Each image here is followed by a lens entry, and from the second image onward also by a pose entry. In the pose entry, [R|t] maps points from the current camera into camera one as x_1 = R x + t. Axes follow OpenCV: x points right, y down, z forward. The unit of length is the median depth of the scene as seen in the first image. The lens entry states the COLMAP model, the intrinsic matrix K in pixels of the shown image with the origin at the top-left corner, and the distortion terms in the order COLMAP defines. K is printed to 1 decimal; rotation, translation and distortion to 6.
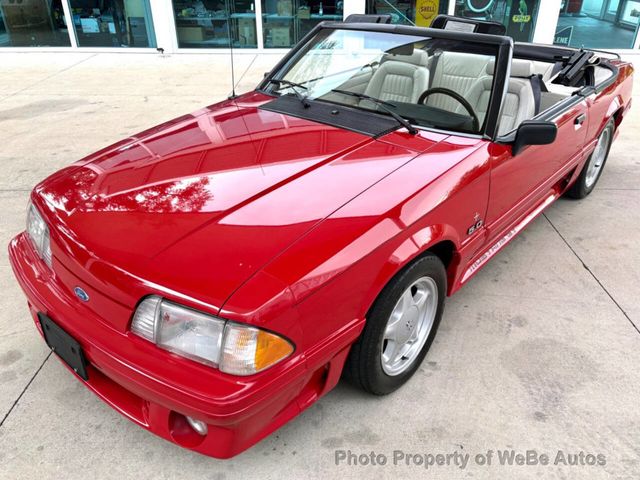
lens RADIAL K [[506.6, 0, 322.8], [0, 506.6, 249.2], [0, 0, 1]] dist [0.051753, -0.044202]
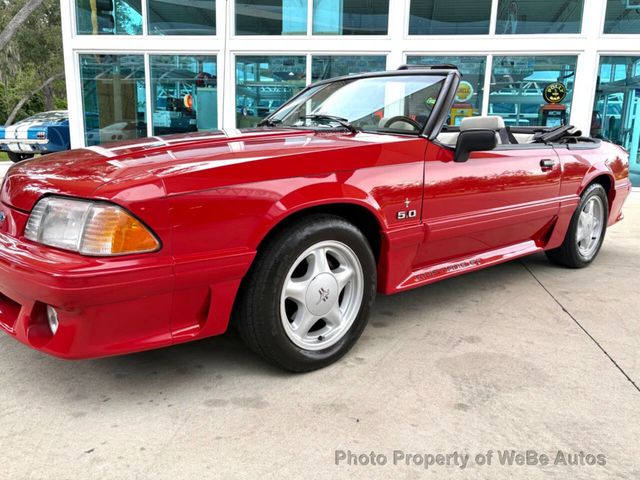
lens RADIAL K [[504.1, 0, 322.5], [0, 504.1, 235.7], [0, 0, 1]] dist [0.012486, 0.008727]
pose [[0.989018, 0.051819, -0.138415, 0.244310], [-0.094807, 0.940887, -0.325183, 0.293198], [0.113382, 0.334734, 0.935466, 0.073313]]
